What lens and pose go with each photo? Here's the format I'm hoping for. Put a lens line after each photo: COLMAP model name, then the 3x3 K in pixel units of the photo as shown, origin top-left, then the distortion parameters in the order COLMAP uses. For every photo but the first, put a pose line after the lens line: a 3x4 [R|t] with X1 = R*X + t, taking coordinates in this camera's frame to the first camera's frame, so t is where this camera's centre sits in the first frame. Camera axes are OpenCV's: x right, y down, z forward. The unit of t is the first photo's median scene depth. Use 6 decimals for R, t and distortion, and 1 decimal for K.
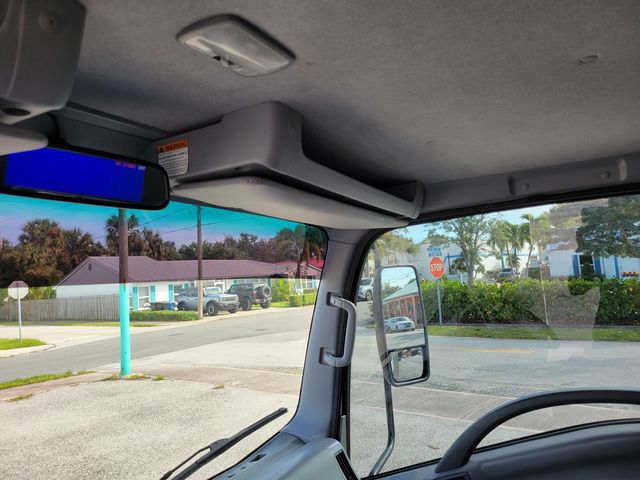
lens RADIAL K [[476.5, 0, 320.0], [0, 476.5, 240.0], [0, 0, 1]] dist [0.030575, -0.002003]
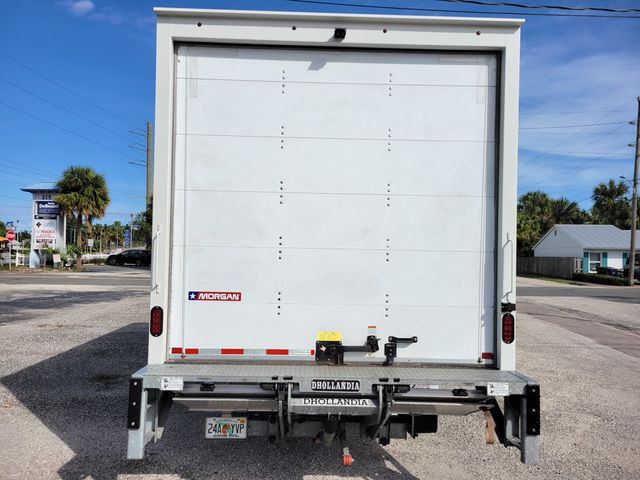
lens RADIAL K [[484.9, 0, 310.7], [0, 484.9, 241.0], [0, 0, 1]] dist [0.030208, -0.002950]
pose [[0.510936, 0.049805, -0.858175, 0.289850], [0.017649, 0.997502, 0.068399, -0.020185], [0.859437, -0.050094, 0.508781, -0.157245]]
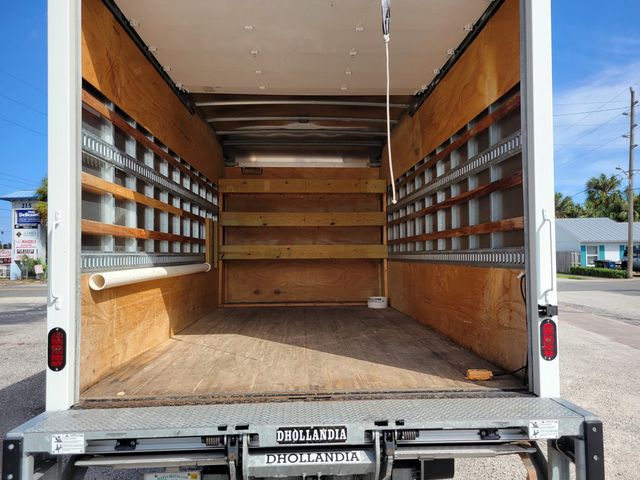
lens RADIAL K [[485.7, 0, 321.7], [0, 485.7, 240.1], [0, 0, 1]] dist [0.028723, -0.003342]
pose [[0.537509, 0.027360, -0.842814, 0.266255], [0.046170, 0.997019, 0.061811, -0.015266], [0.841993, -0.072136, 0.534643, -0.137190]]
